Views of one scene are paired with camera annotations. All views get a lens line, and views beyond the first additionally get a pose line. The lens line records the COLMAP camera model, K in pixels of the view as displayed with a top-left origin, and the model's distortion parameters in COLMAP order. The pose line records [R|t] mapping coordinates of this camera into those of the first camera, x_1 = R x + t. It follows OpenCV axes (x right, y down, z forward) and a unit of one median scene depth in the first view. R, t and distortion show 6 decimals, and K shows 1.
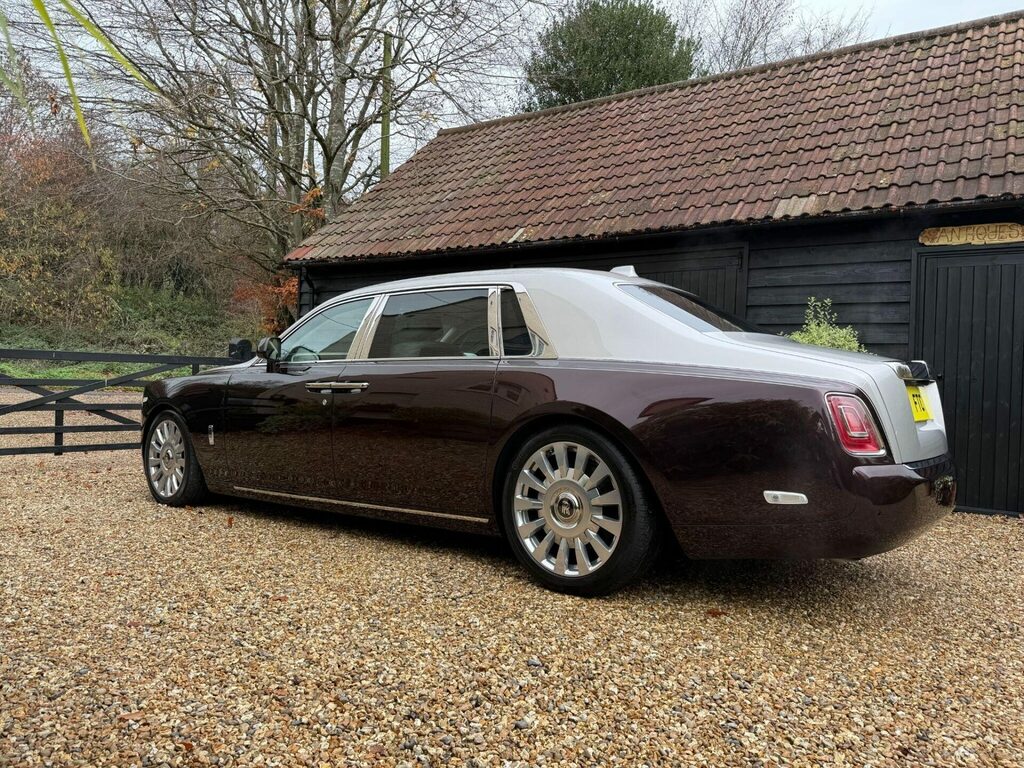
lens RADIAL K [[734.6, 0, 514.5], [0, 734.6, 383.0], [0, 0, 1]] dist [0.025568, -0.030036]
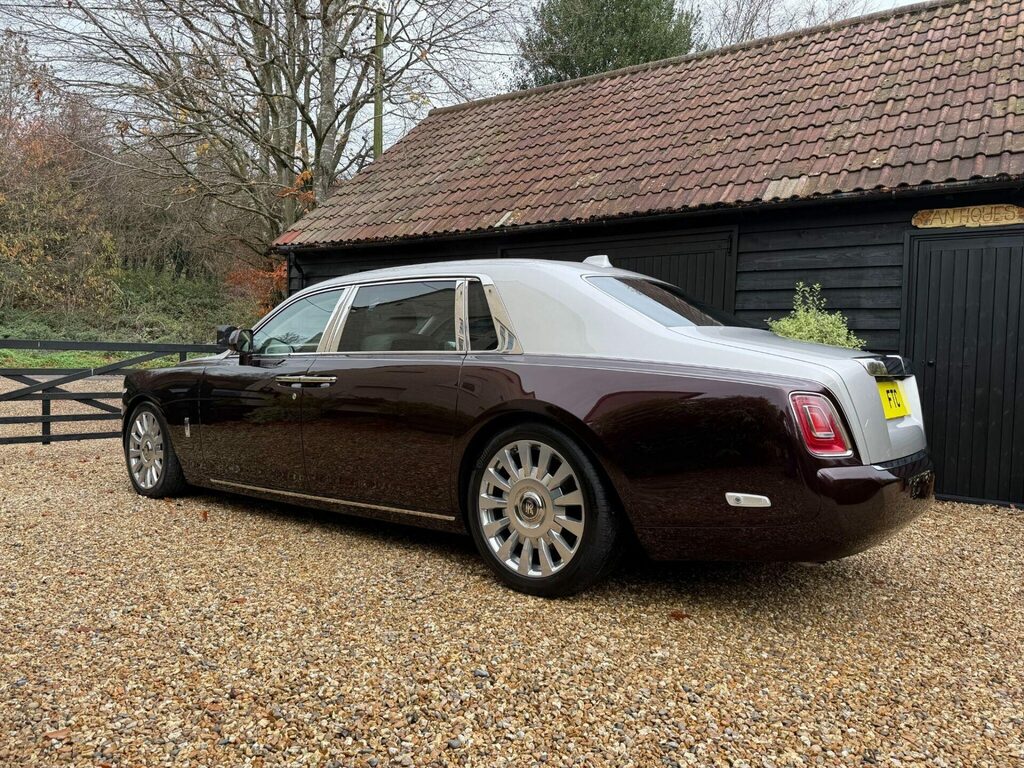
lens RADIAL K [[735.0, 0, 508.0], [0, 735.0, 385.5], [0, 0, 1]] dist [0.021124, -0.026150]
pose [[0.999834, -0.004866, -0.017536, 0.033758], [0.005425, 0.999474, 0.031972, -0.013525], [0.017371, -0.032062, 0.999335, 0.015139]]
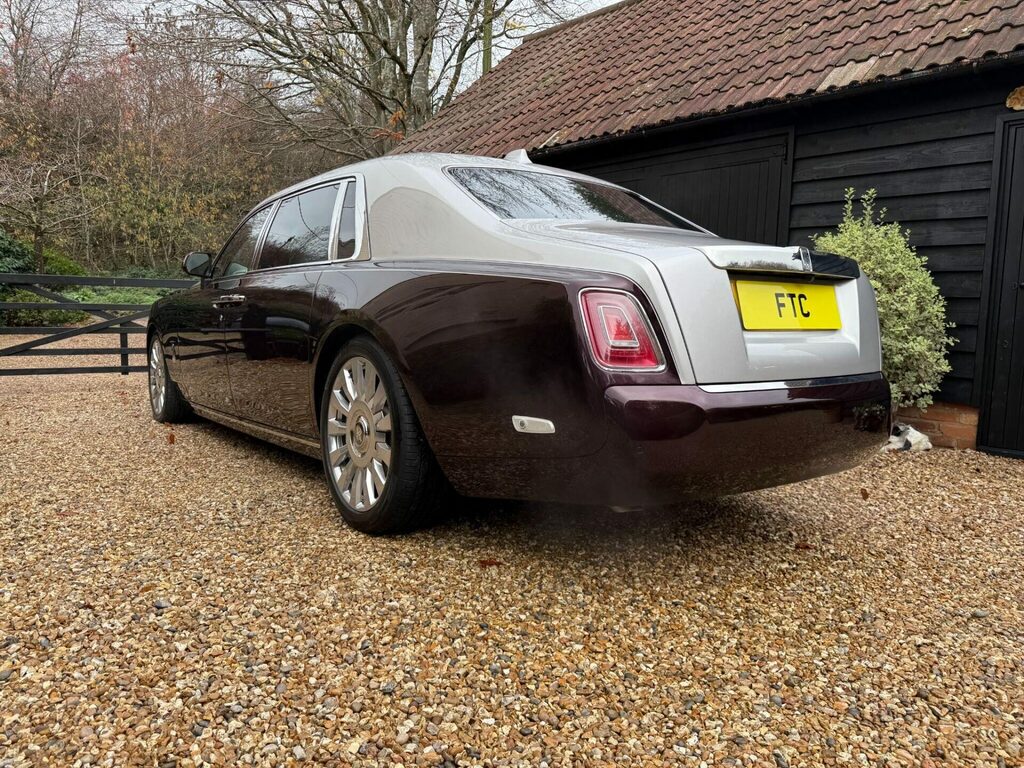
lens RADIAL K [[732.4, 0, 513.3], [0, 732.4, 387.1], [0, 0, 1]] dist [0.013764, -0.019044]
pose [[0.967099, 0.018976, -0.253691, 0.262443], [0.005264, 0.995508, 0.094532, 0.021065], [0.254346, -0.092757, 0.962655, 0.128134]]
